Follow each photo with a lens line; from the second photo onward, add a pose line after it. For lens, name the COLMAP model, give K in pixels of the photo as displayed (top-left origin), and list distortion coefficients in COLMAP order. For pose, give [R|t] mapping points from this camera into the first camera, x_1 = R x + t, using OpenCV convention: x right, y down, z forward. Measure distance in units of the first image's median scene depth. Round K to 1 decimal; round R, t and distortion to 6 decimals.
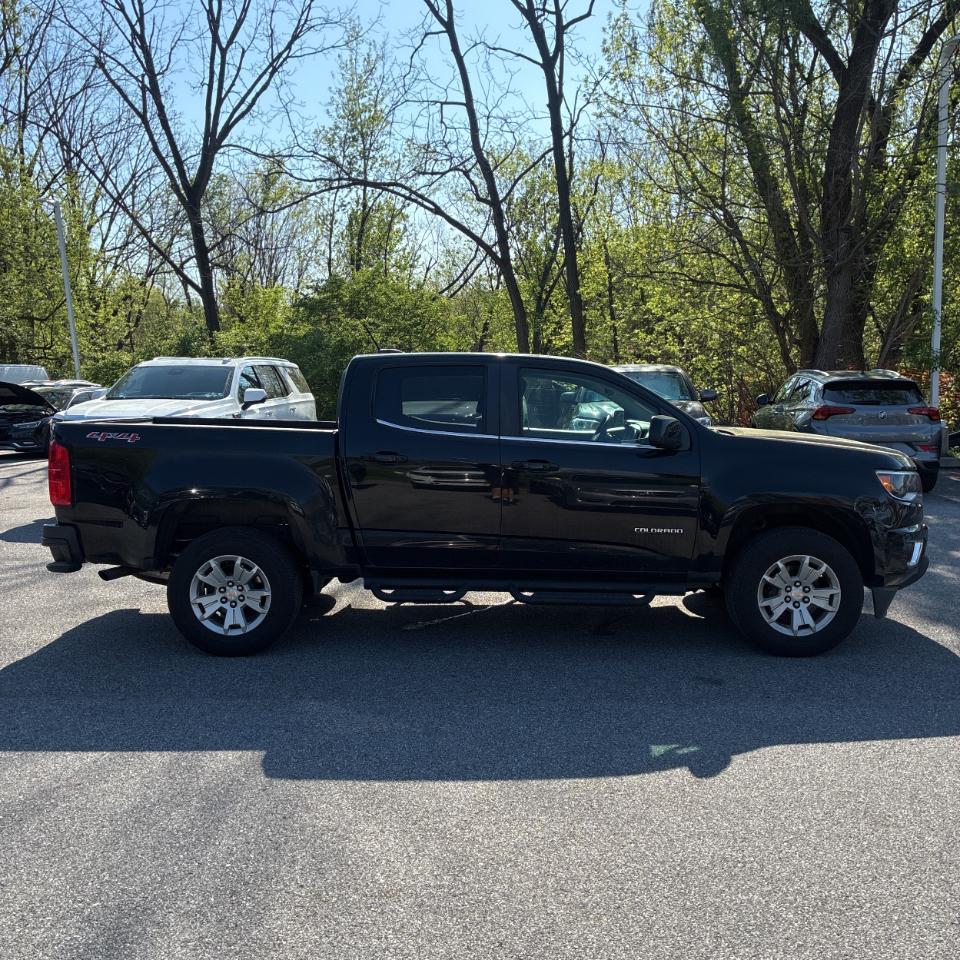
lens RADIAL K [[977.5, 0, 476.1], [0, 977.5, 459.7], [0, 0, 1]] dist [0.021804, -0.008239]
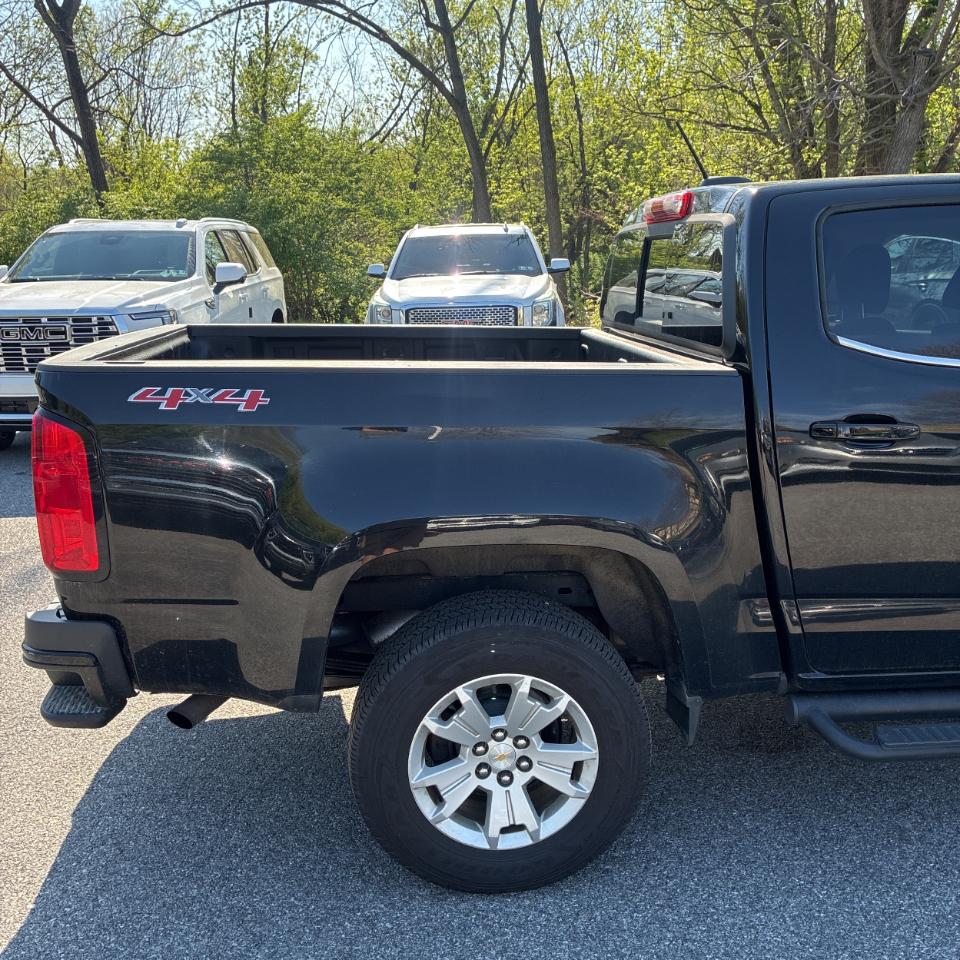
lens RADIAL K [[977.5, 0, 476.1], [0, 977.5, 459.7], [0, 0, 1]] dist [0.021804, -0.008239]
pose [[0.992525, -0.037424, 0.116161, -0.071943], [0.021882, 0.990968, 0.132303, -0.011442], [-0.120063, -0.128772, 0.984379, 0.140229]]
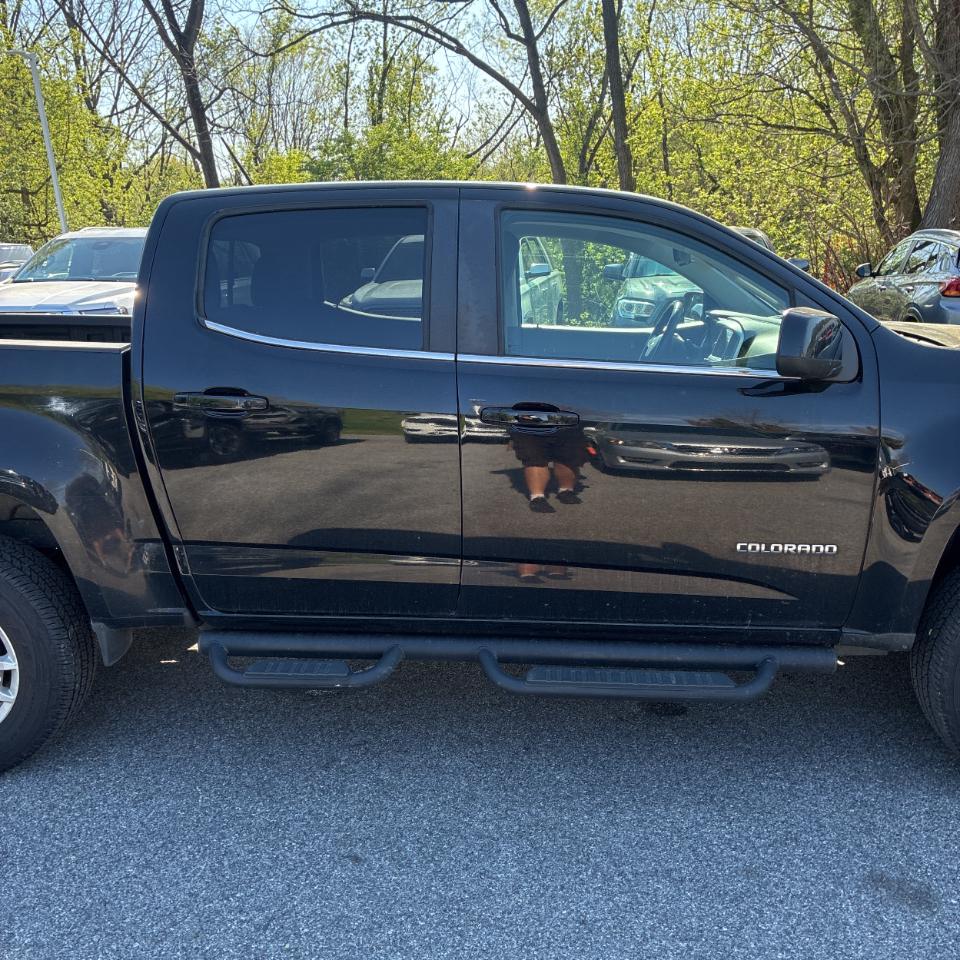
lens RADIAL K [[977.5, 0, 476.1], [0, 977.5, 459.7], [0, 0, 1]] dist [0.021804, -0.008239]
pose [[0.998842, -0.005658, -0.047779, 0.013125], [0.011530, 0.992274, 0.123530, -0.007481], [0.046711, -0.123938, 0.991190, 0.119678]]
